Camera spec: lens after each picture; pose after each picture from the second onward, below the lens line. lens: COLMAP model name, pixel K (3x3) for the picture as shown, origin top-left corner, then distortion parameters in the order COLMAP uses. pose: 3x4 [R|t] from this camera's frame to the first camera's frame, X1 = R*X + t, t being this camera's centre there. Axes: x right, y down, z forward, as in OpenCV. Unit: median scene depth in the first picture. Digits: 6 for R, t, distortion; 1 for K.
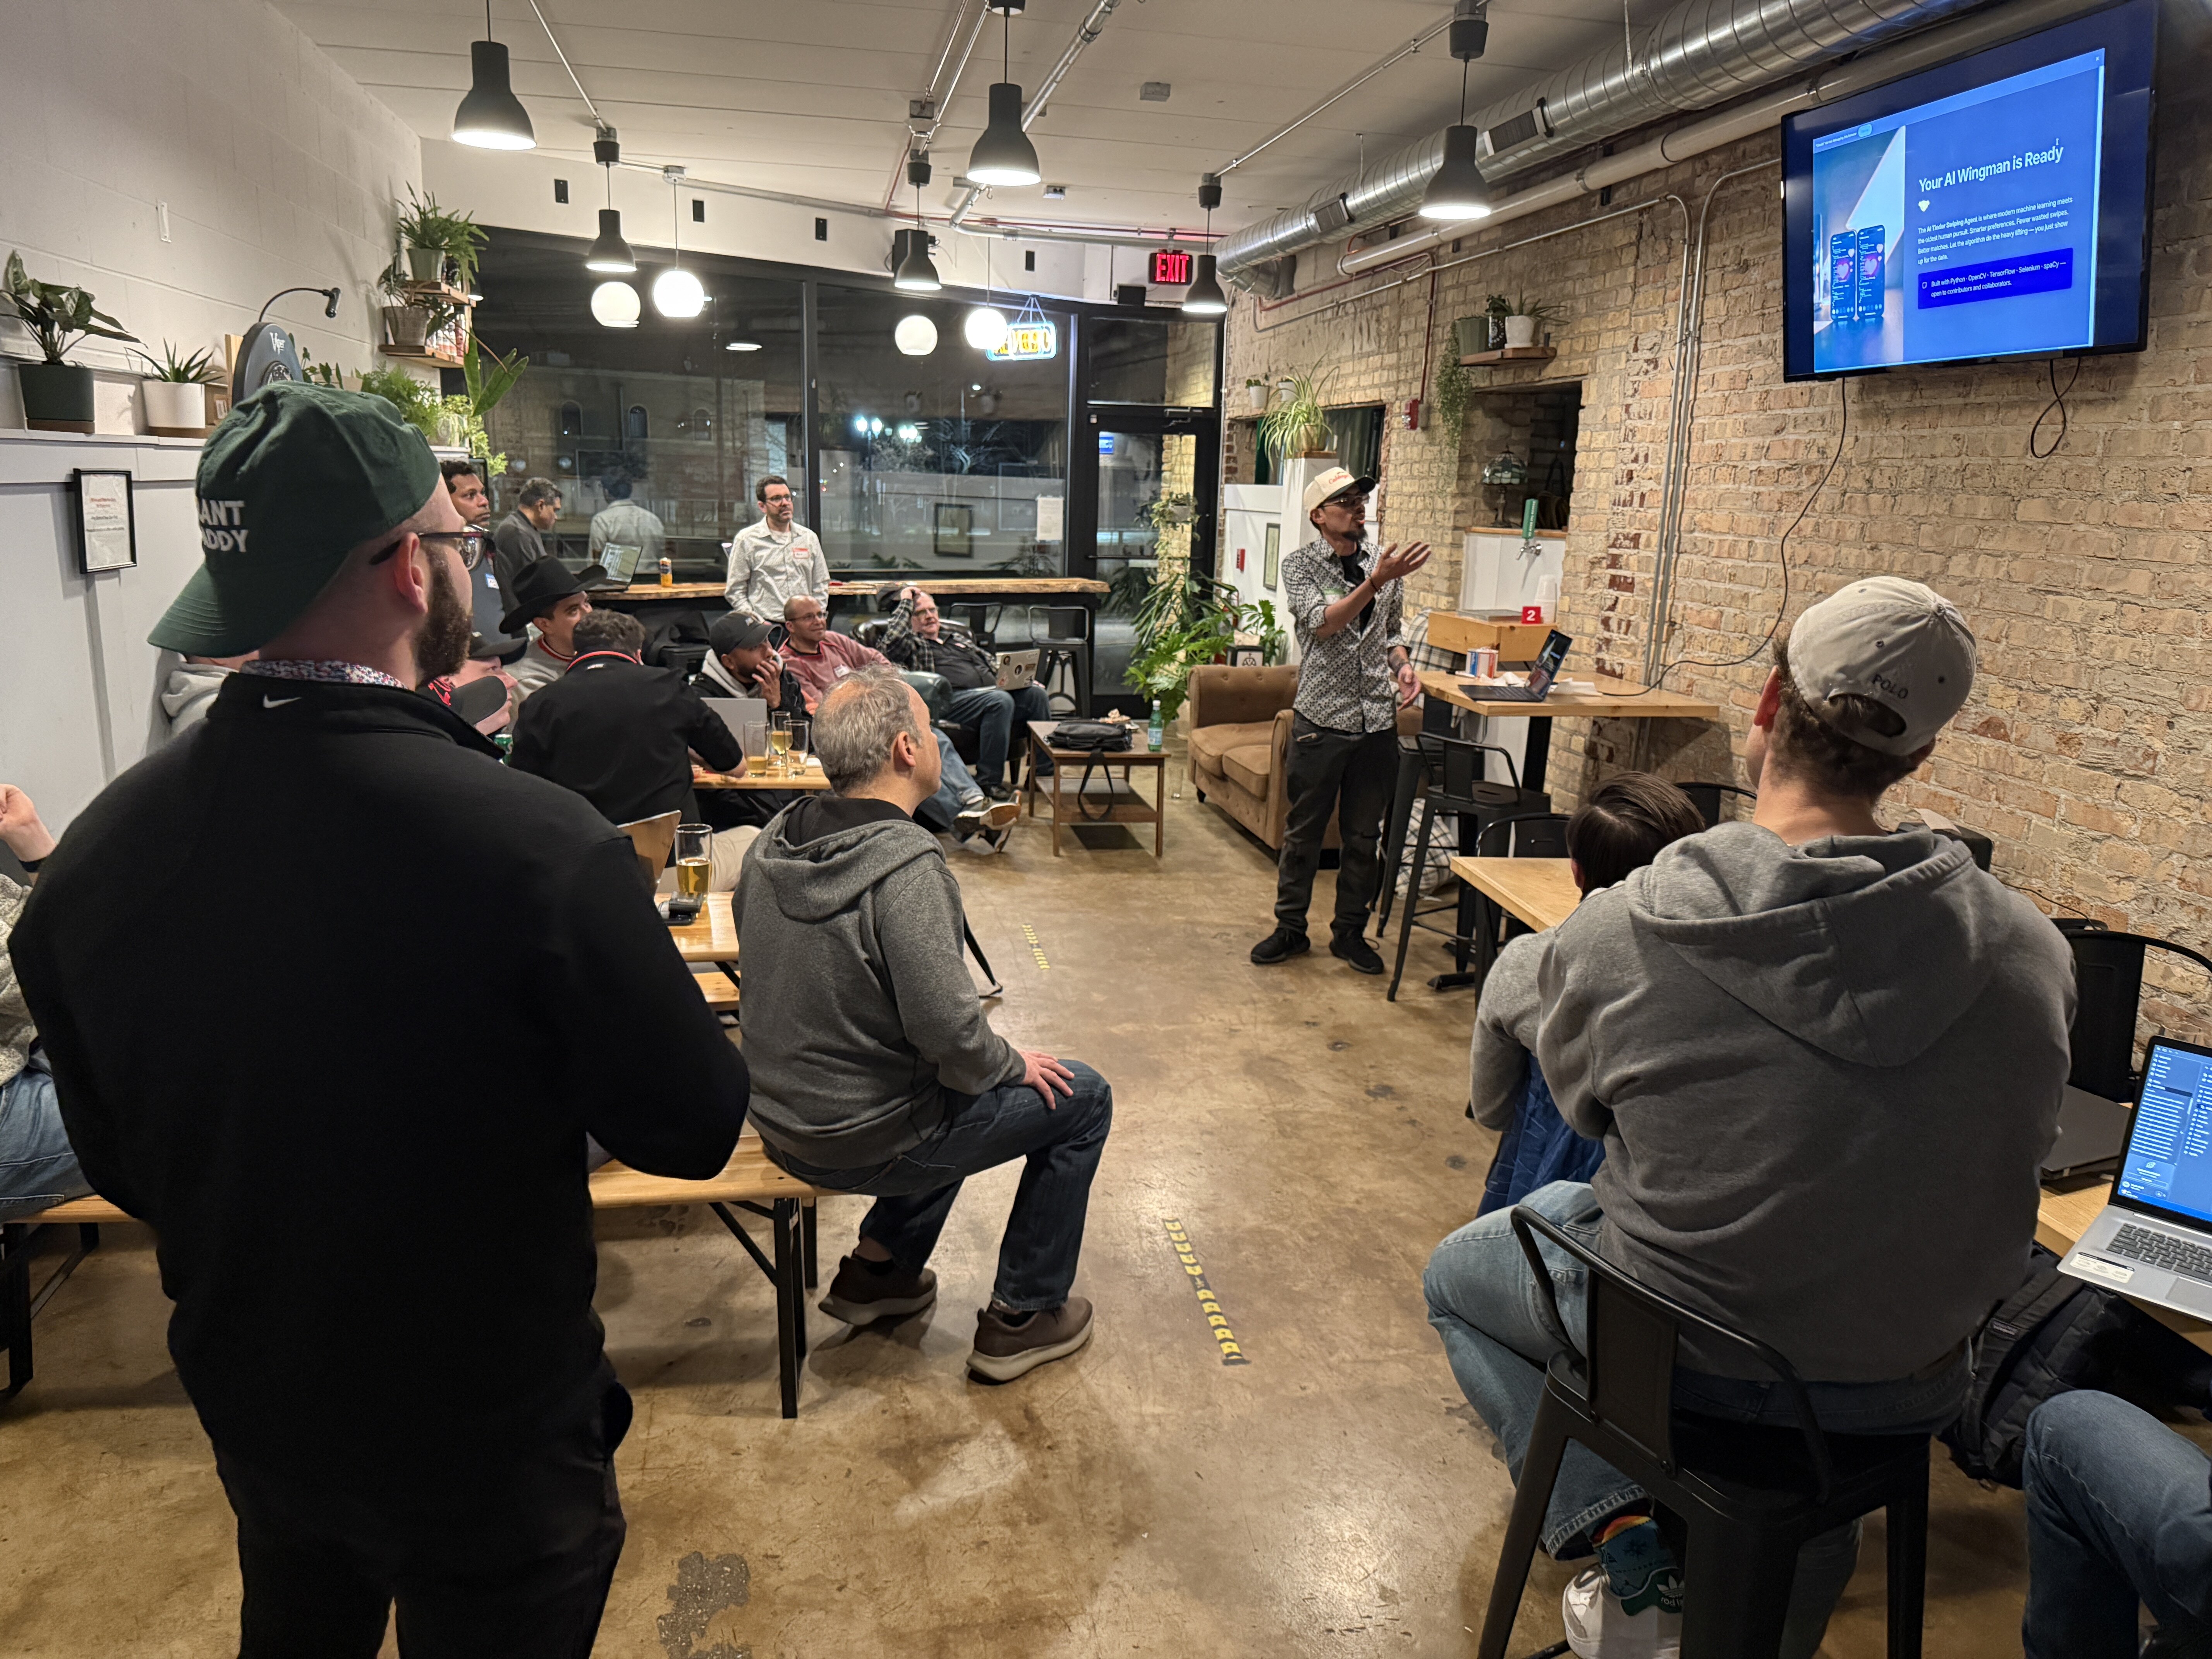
lens RADIAL K [[1597.3, 0, 1094.0], [0, 1597.3, 848.7], [0, 0, 1]] dist [0.046615, -0.075147]
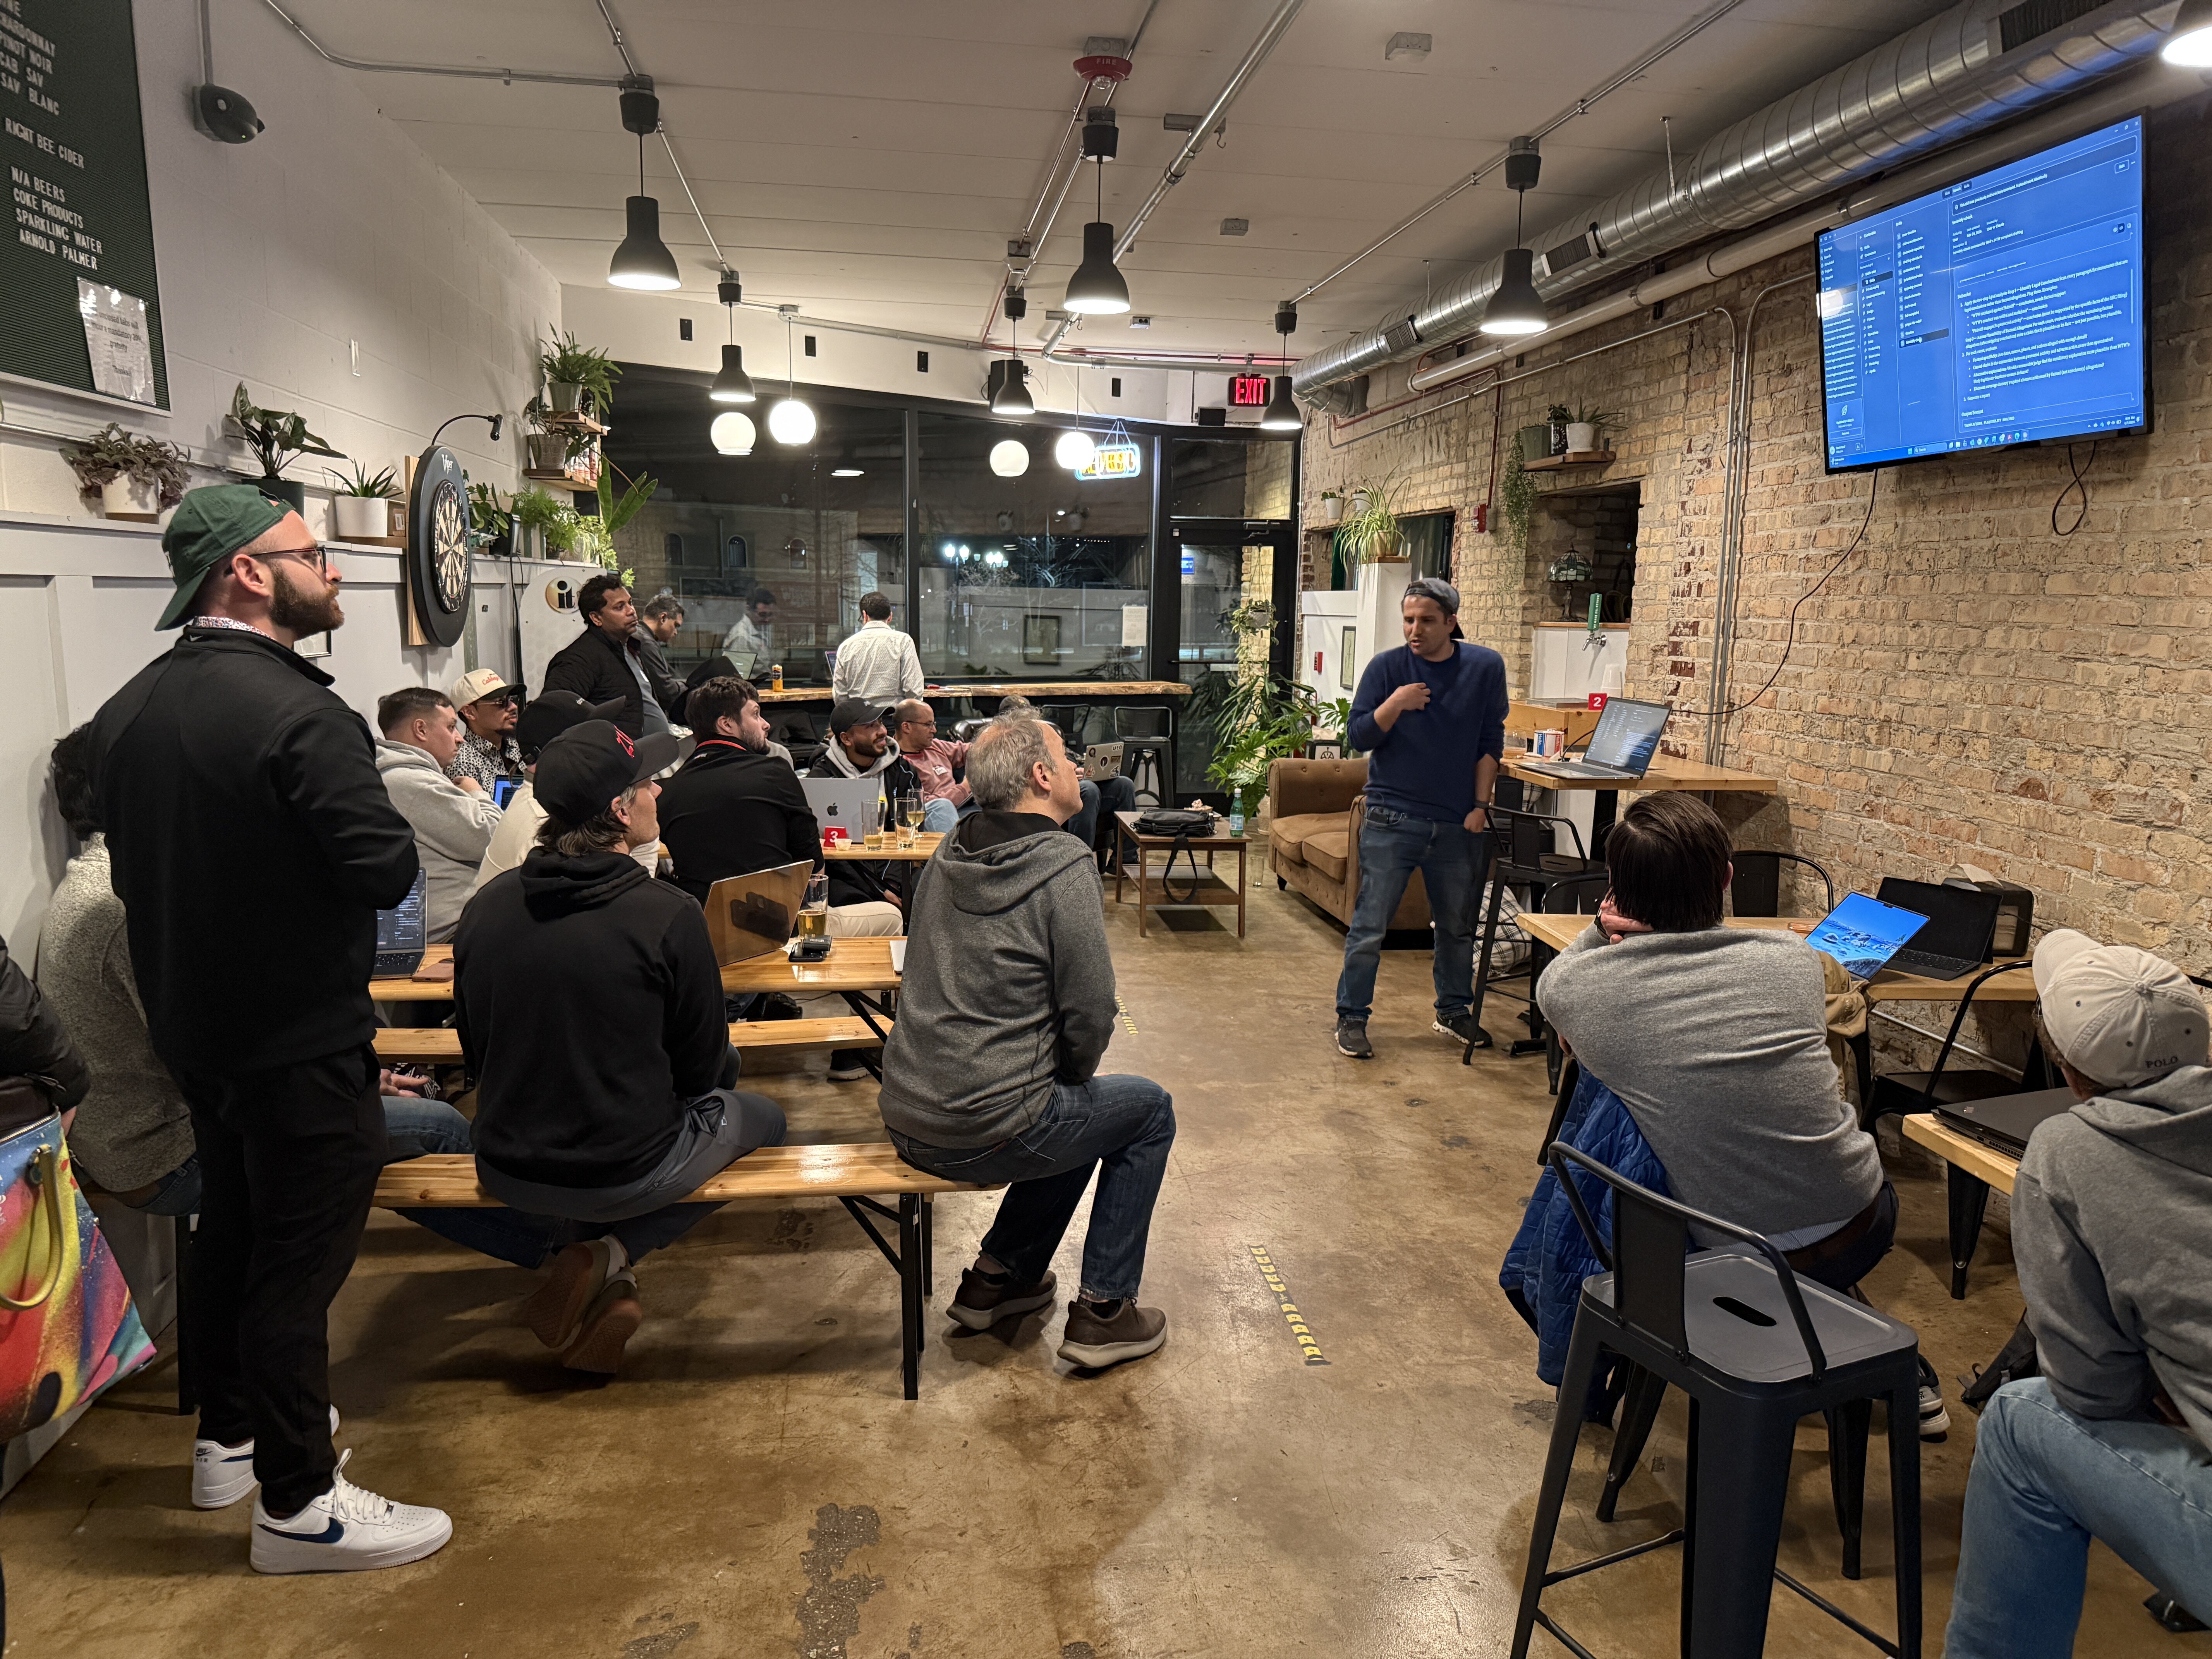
lens RADIAL K [[1598.6, 0, 1092.2], [0, 1598.6, 857.4], [0, 0, 1]] dist [0.062817, -0.095559]
pose [[0.998646, -0.004001, -0.051862, -0.003252], [0.000407, 0.997608, -0.069119, 0.031399], [0.052015, 0.069004, 0.996259, -0.064209]]
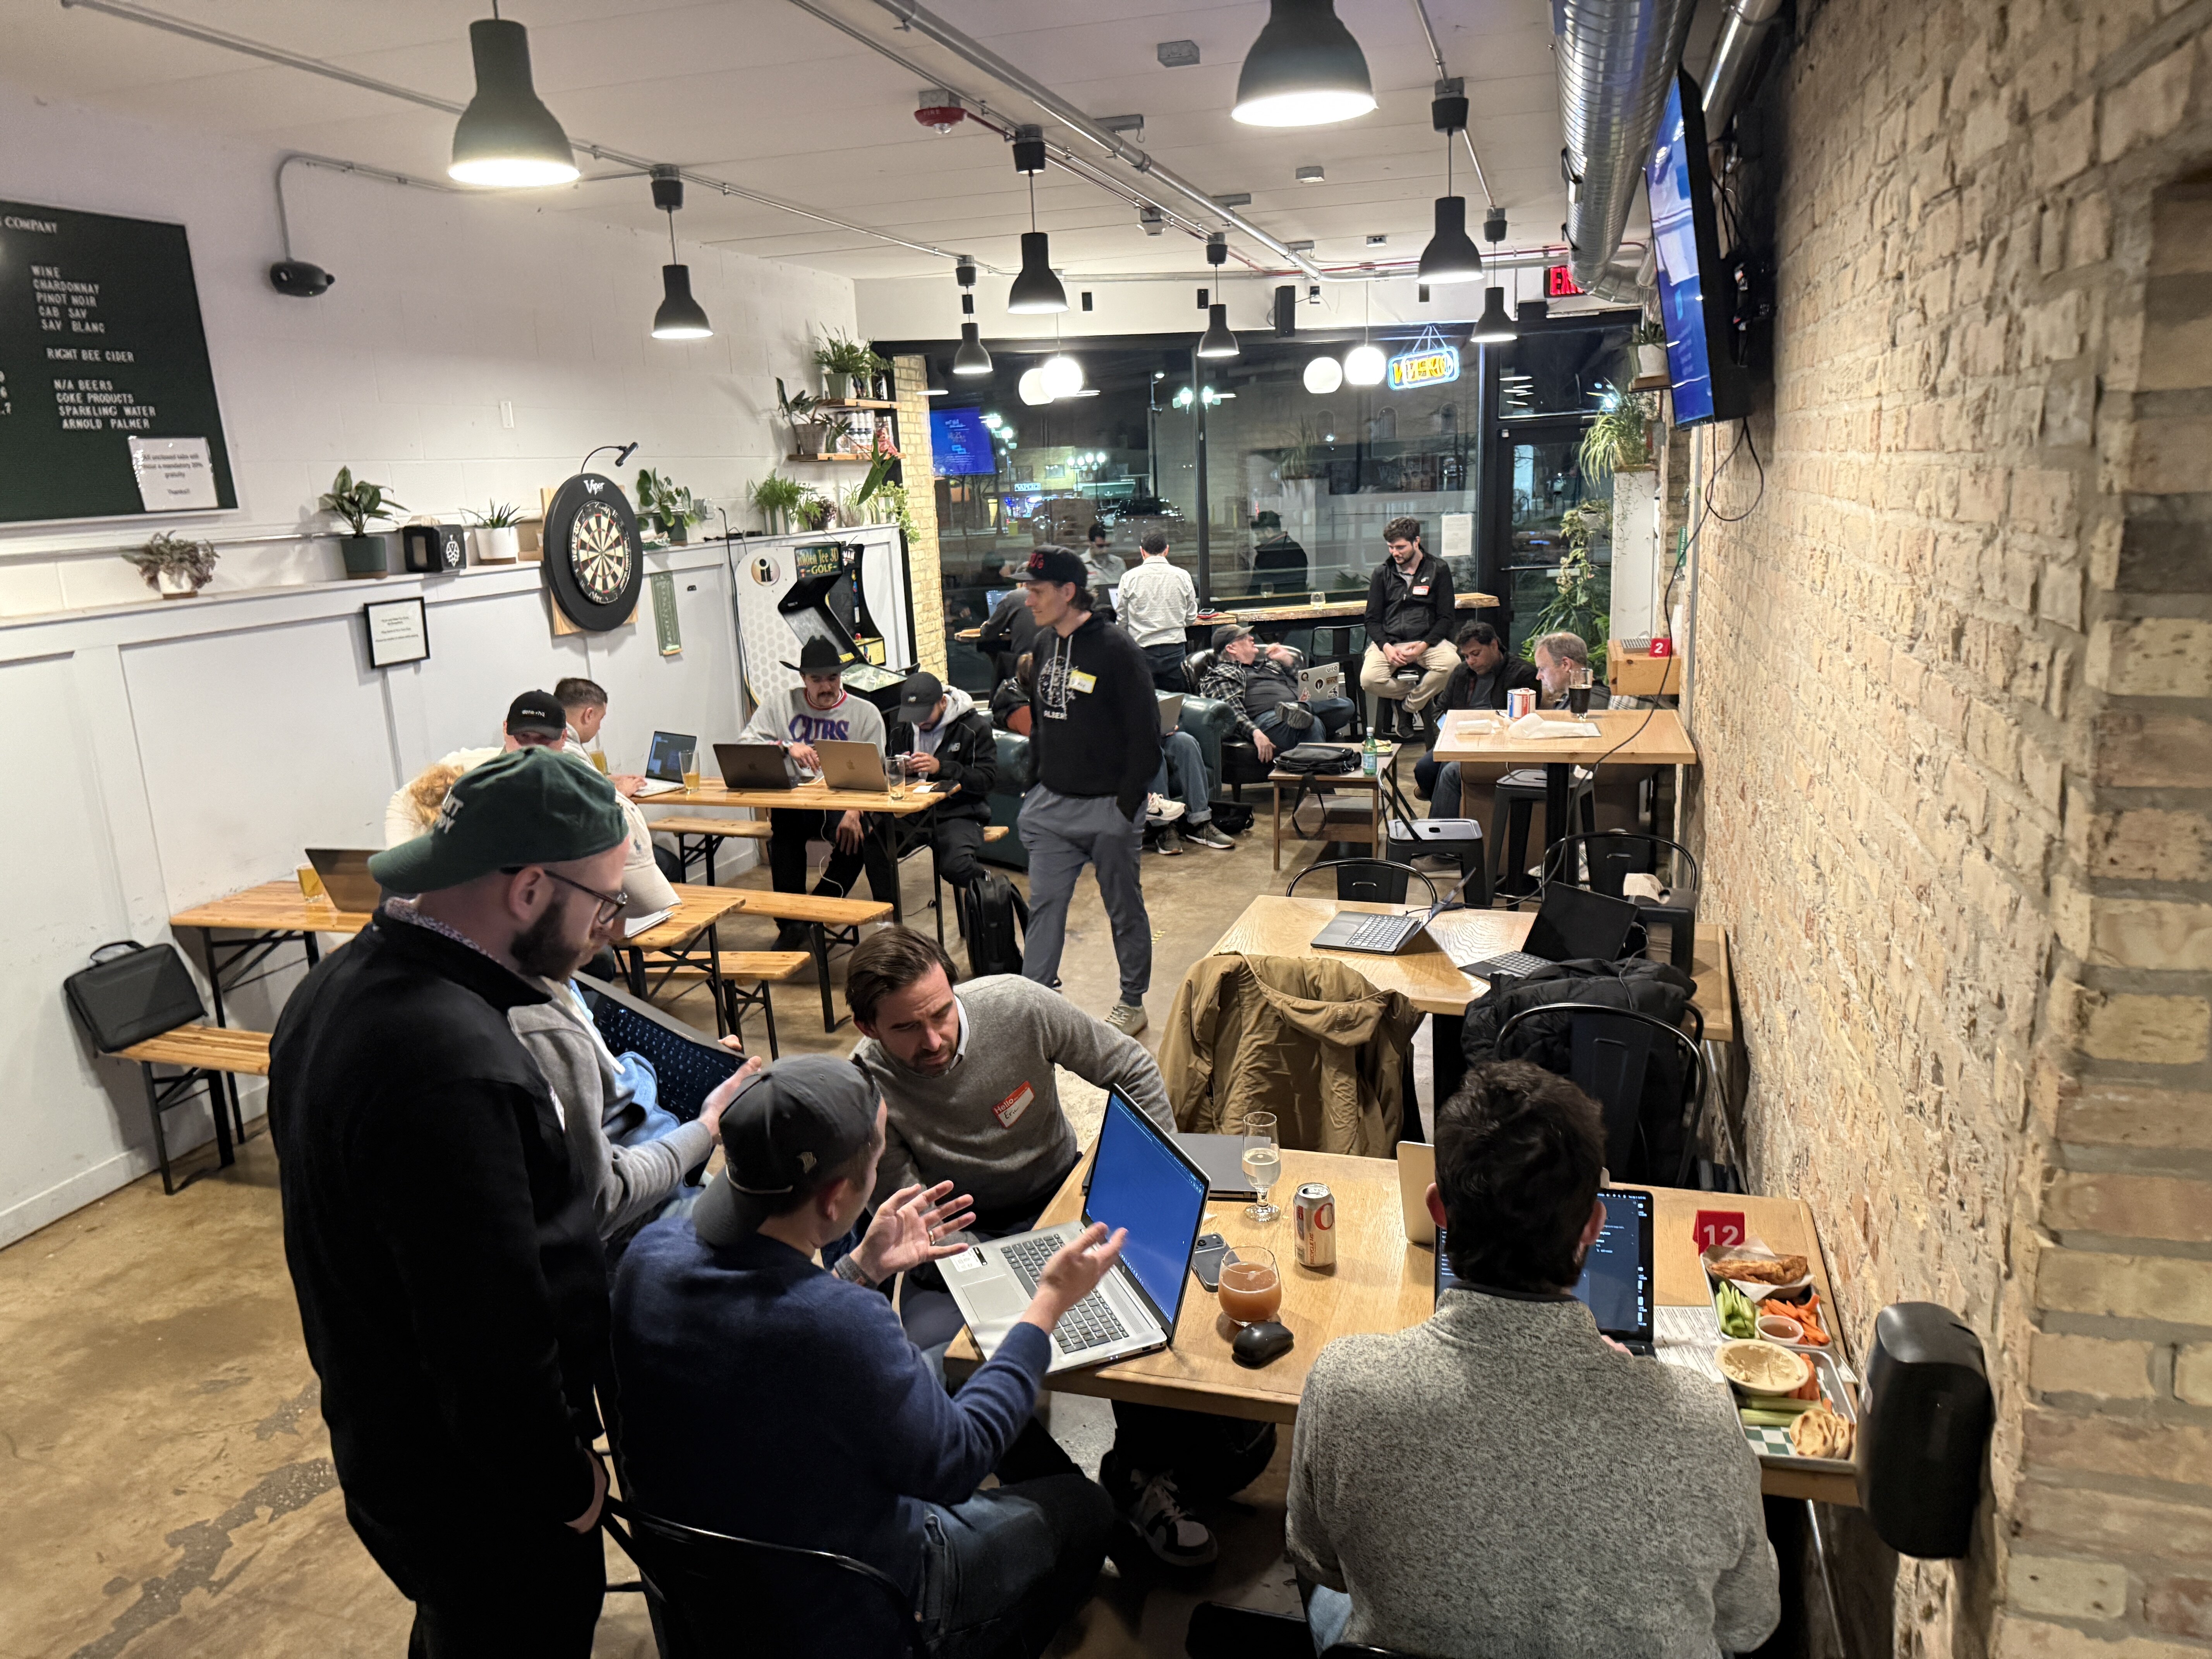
lens RADIAL K [[1597.3, 0, 1094.0], [0, 1597.3, 848.7], [0, 0, 1]] dist [0.046615, -0.075147]
pose [[0.876992, 0.040674, -0.478779, 0.499963], [-0.035100, 0.999172, 0.020590, -0.035615], [0.479220, -0.001252, 0.877694, -0.027099]]
